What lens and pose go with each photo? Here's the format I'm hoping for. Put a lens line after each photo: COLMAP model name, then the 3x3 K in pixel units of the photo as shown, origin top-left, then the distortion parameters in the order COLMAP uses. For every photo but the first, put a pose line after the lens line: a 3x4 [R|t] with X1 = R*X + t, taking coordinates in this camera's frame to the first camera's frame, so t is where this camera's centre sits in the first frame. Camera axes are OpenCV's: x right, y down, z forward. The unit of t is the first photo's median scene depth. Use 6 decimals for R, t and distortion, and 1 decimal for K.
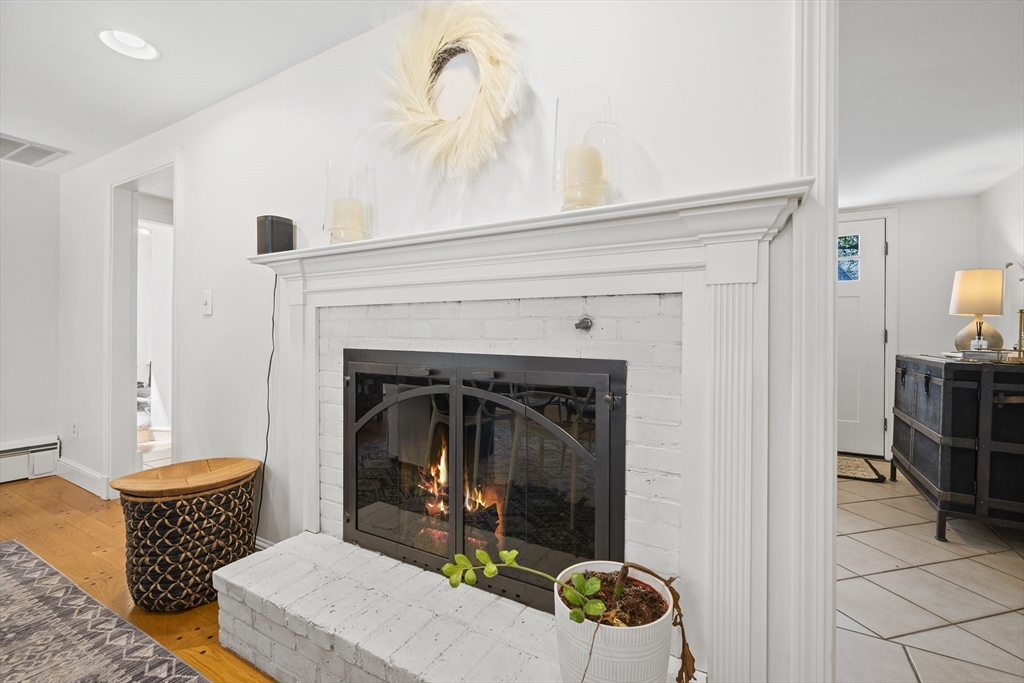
lens RADIAL K [[450.6, 0, 512.9], [0, 450.6, 335.9], [0, 0, 1]] dist [0.000060, 0.000310]
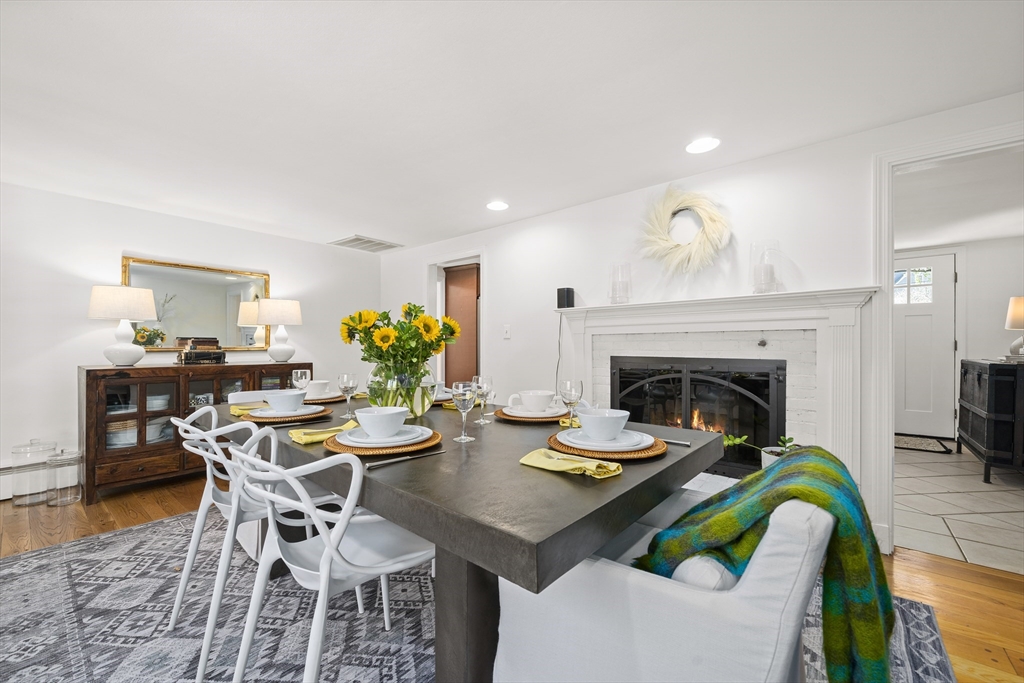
lens RADIAL K [[402.6, 0, 511.4], [0, 402.6, 352.4], [0, 0, 1]] dist [-0.003434, -0.000416]
pose [[0.983685, -0.008913, -0.179681, -0.366728], [0.010890, 0.999891, 0.010019, -0.008351], [0.179572, -0.011812, 0.983674, -0.599516]]
